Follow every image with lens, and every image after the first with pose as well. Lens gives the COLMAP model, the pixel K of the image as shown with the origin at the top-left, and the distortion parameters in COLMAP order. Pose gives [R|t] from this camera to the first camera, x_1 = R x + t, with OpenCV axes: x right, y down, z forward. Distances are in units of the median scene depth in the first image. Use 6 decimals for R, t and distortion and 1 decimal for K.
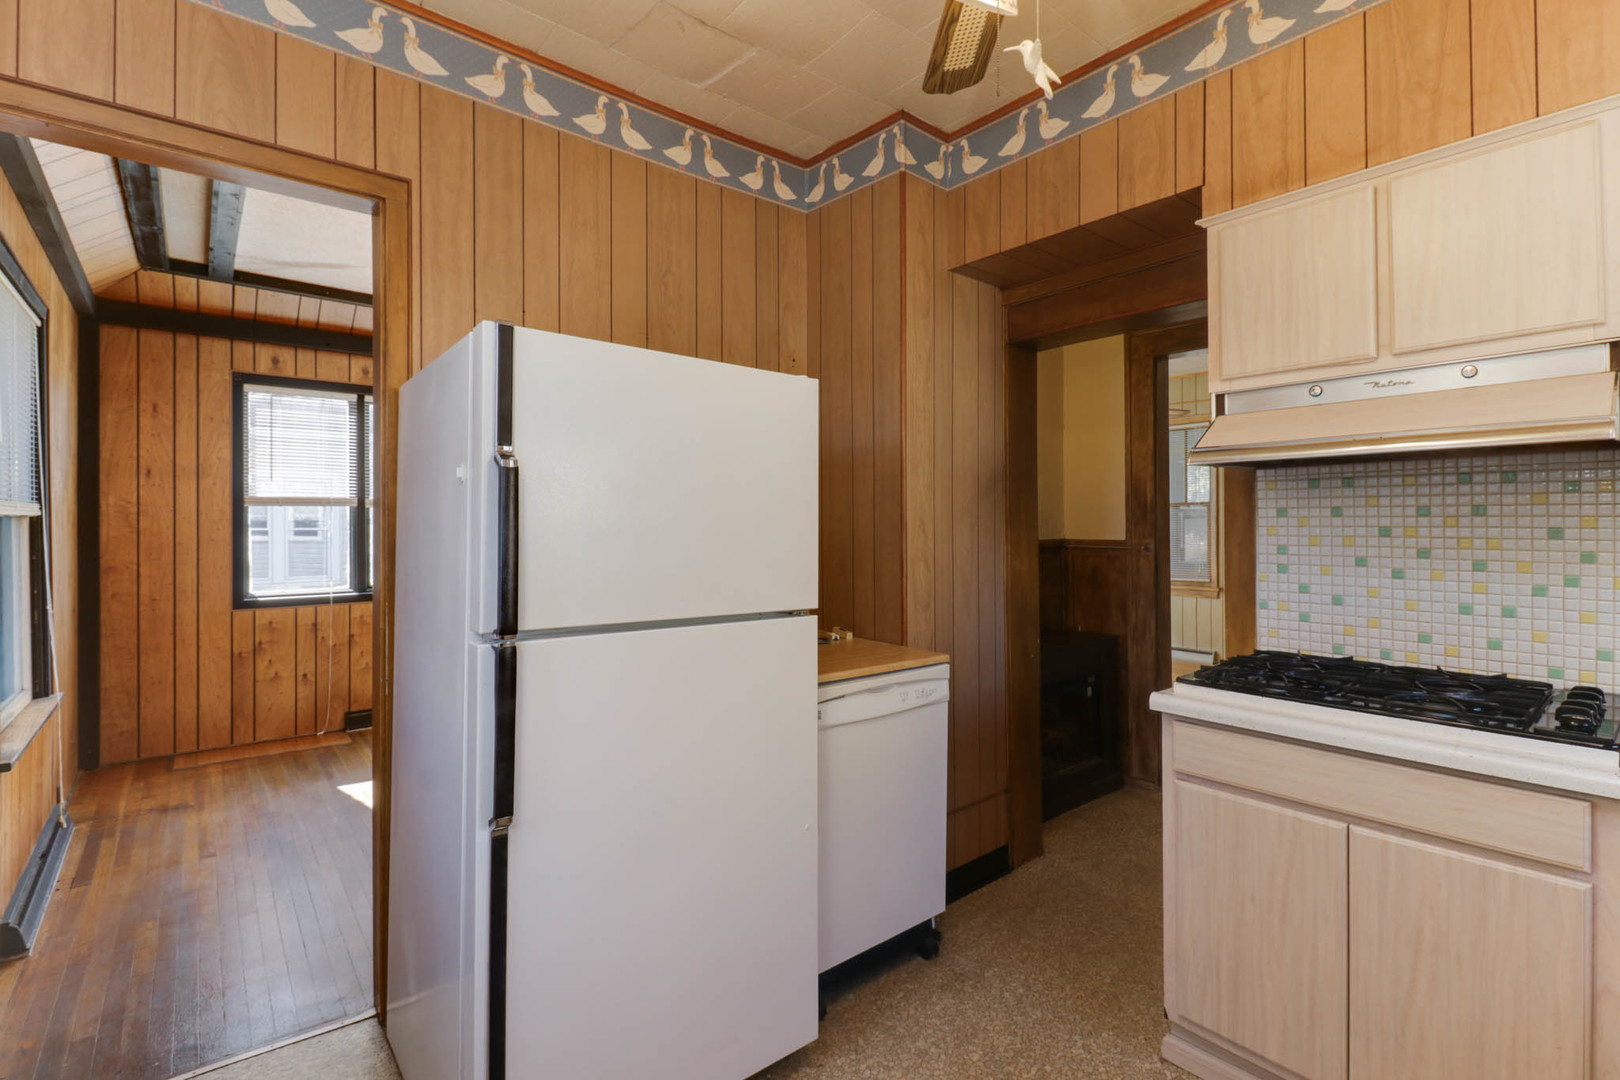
lens RADIAL K [[772.2, 0, 810.1], [0, 772.2, 527.9], [0, 0, 1]] dist [0.000124, -0.007592]
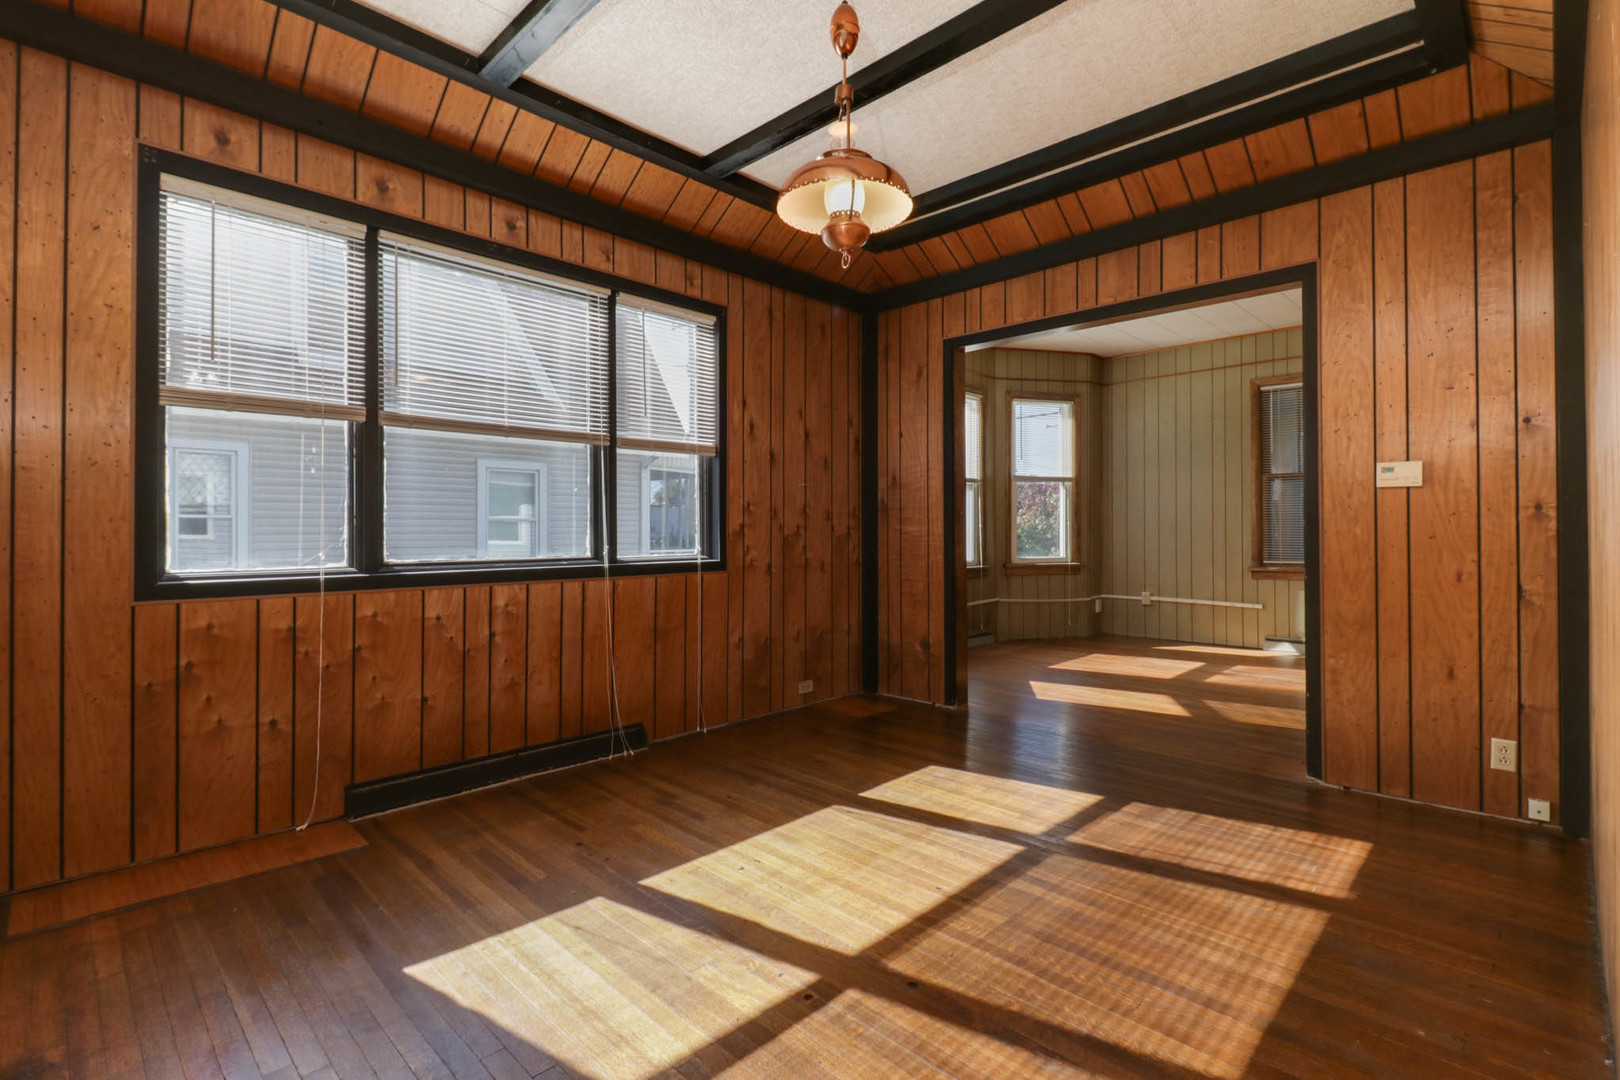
lens RADIAL K [[772.2, 0, 804.6], [0, 772.2, 530.8], [0, 0, 1]] dist [0.000124, -0.007592]
pose [[0.994502, -0.001014, 0.104715, -0.251413], [0.001848, 0.999967, -0.007867, 0.044774], [-0.104703, 0.008018, 0.994471, 0.309962]]
